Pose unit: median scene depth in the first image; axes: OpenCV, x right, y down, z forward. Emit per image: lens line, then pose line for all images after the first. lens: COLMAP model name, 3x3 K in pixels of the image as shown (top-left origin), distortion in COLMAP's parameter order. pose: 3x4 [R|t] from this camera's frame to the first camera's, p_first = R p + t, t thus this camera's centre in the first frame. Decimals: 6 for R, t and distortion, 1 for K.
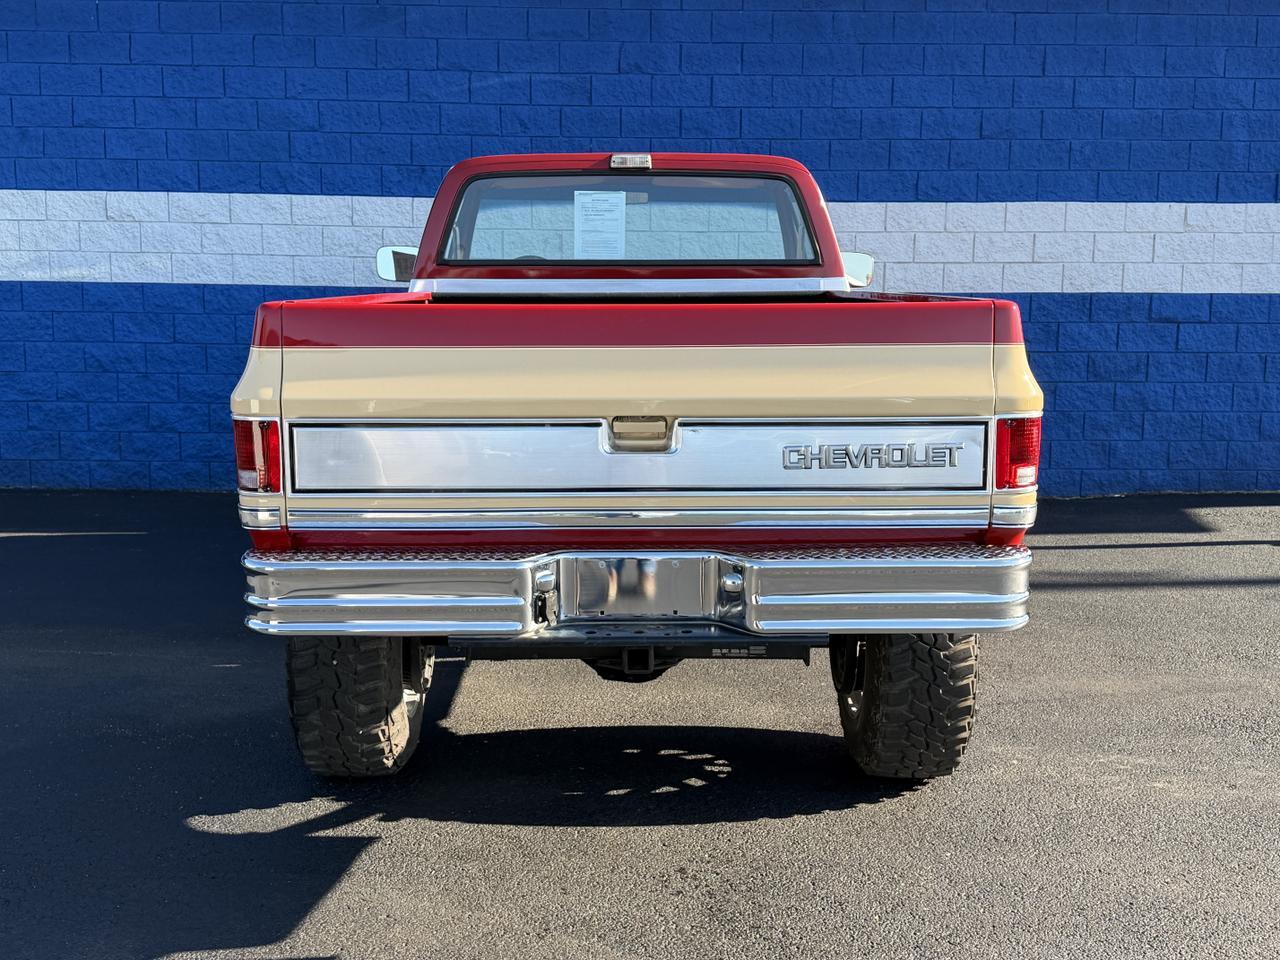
lens RADIAL K [[1373.4, 0, 640.0], [0, 1373.4, 480.0], [0, 0, 1]] dist [0.210668, -0.497725]
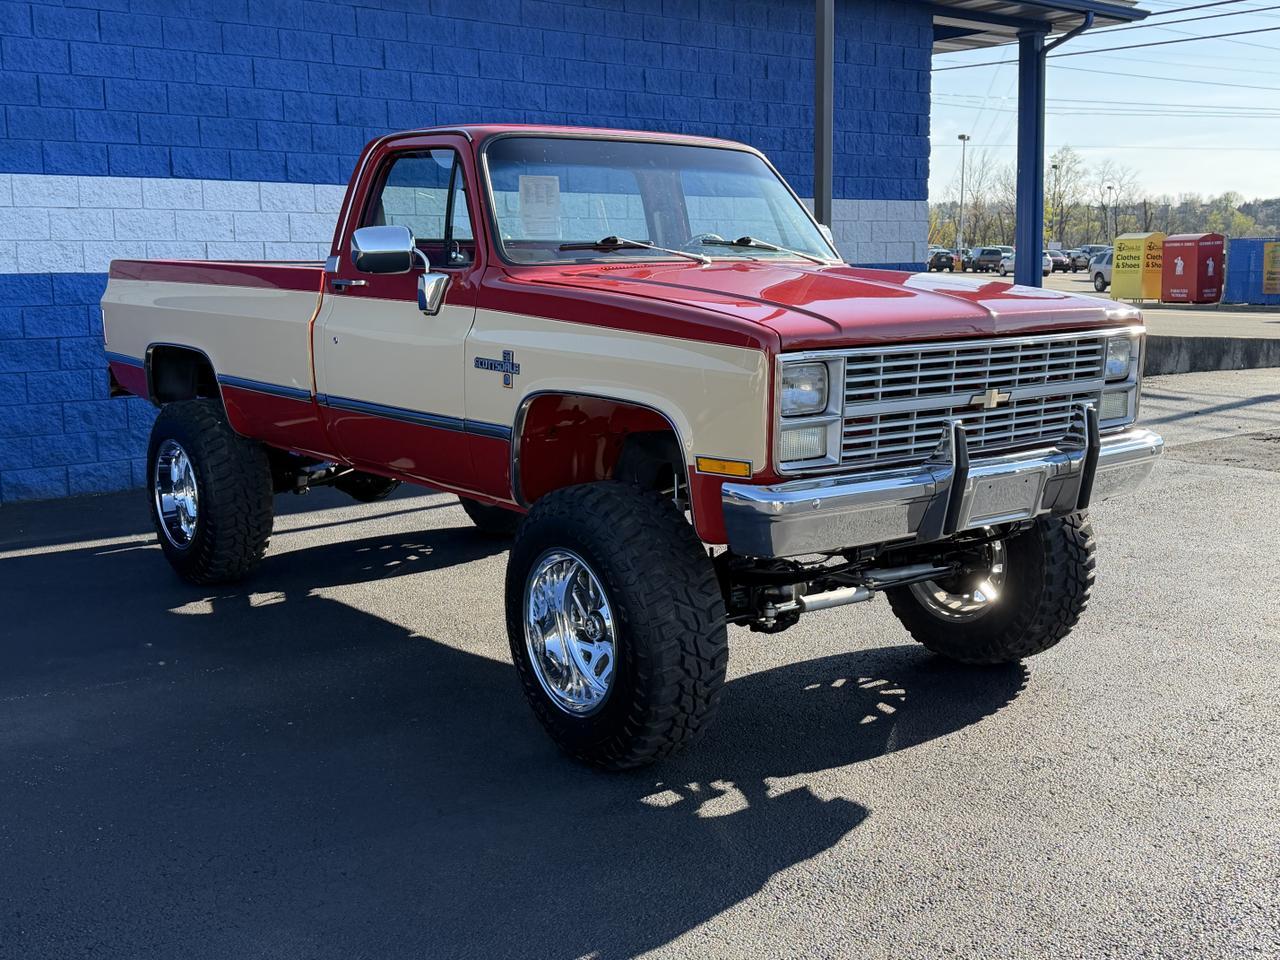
lens RADIAL K [[1420.4, 0, 640.0], [0, 1420.4, 480.0], [0, 0, 1]] dist [0.216844, -0.494603]
pose [[0.781610, -0.111876, 0.613653, -0.276634], [0.107114, 0.993244, 0.044650, -0.002775], [-0.614502, 0.030832, 0.788313, 0.012656]]
